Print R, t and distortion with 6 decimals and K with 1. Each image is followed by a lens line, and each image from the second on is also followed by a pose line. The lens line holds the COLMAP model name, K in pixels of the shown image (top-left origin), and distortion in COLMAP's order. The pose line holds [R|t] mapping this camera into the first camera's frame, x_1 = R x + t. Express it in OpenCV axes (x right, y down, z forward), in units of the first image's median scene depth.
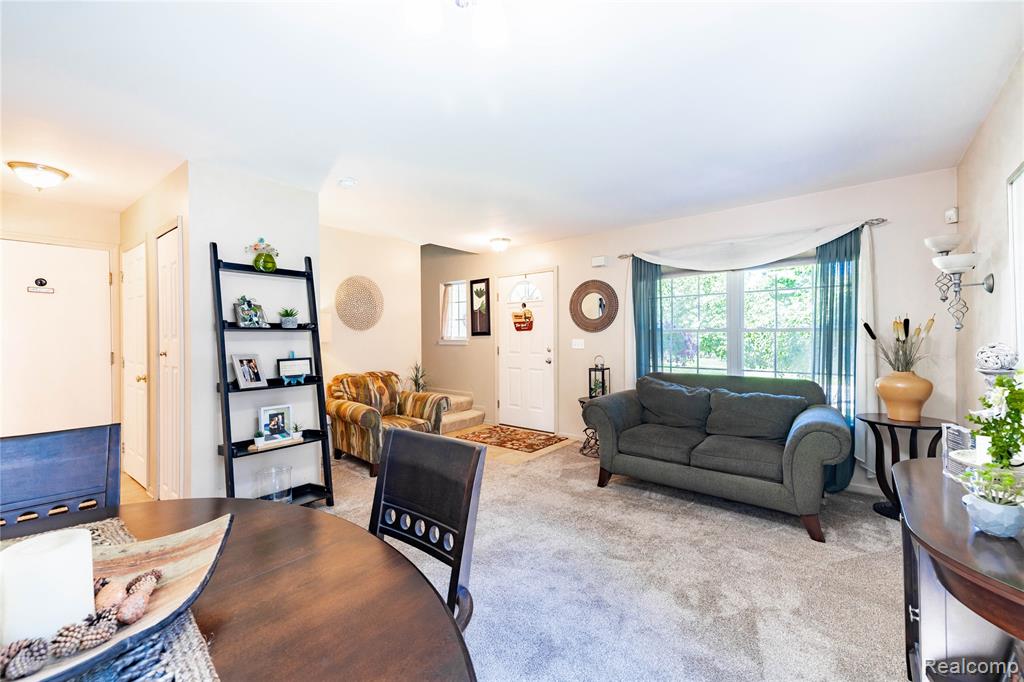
lens RADIAL K [[418.5, 0, 508.4], [0, 418.5, 337.8], [0, 0, 1]] dist [0.052661, -0.021032]
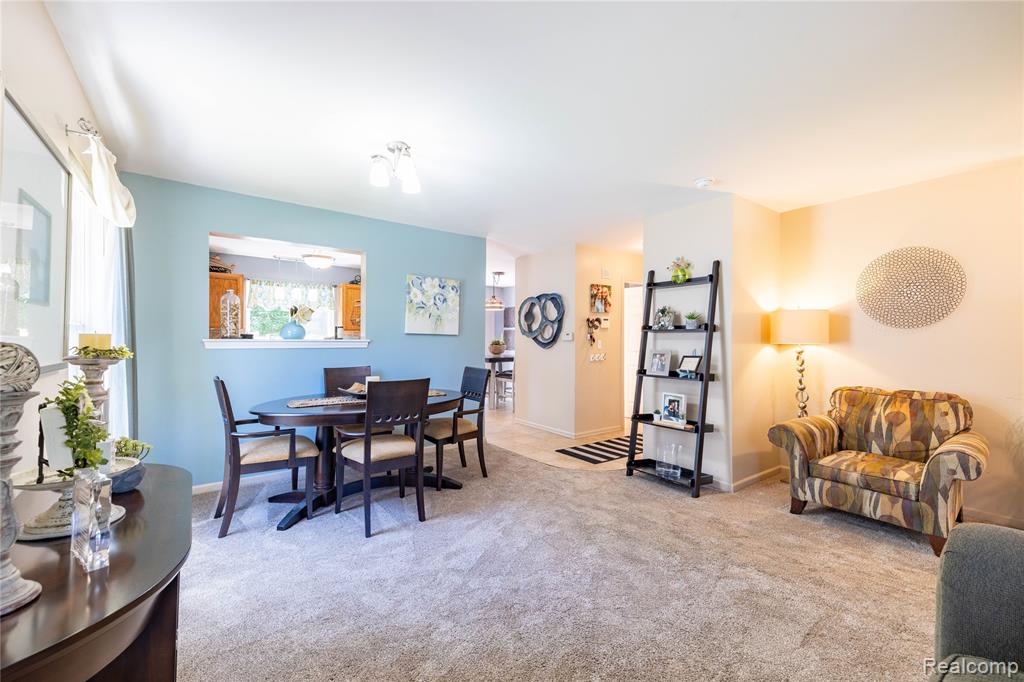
lens RADIAL K [[417.8, 0, 512.8], [0, 417.8, 338.2], [0, 0, 1]] dist [0.058956, -0.022450]
pose [[-0.243710, 0.002836, -0.969844, 0.459109], [-0.005756, 0.999974, 0.004371, -0.000502], [0.969831, 0.006648, -0.243688, 0.529282]]
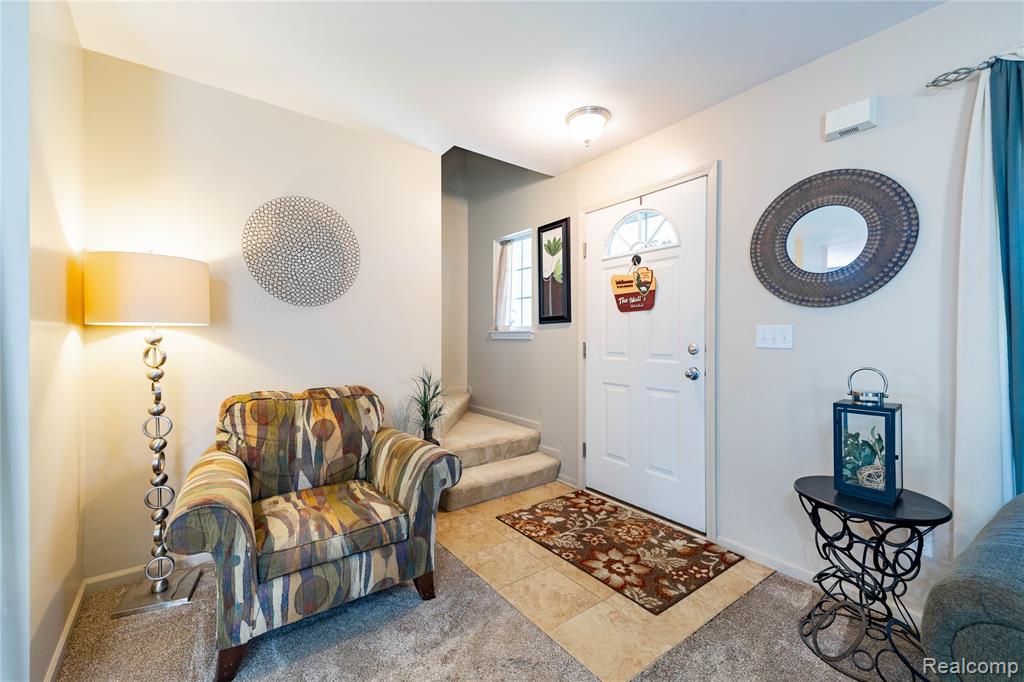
lens RADIAL K [[418.5, 0, 508.4], [0, 418.5, 337.8], [0, 0, 1]] dist [0.052661, -0.021032]
pose [[0.970866, 0.008594, -0.239470, 0.011207], [-0.008591, 0.999963, 0.001055, 0.018010], [0.239470, 0.001033, 0.970903, 0.535710]]
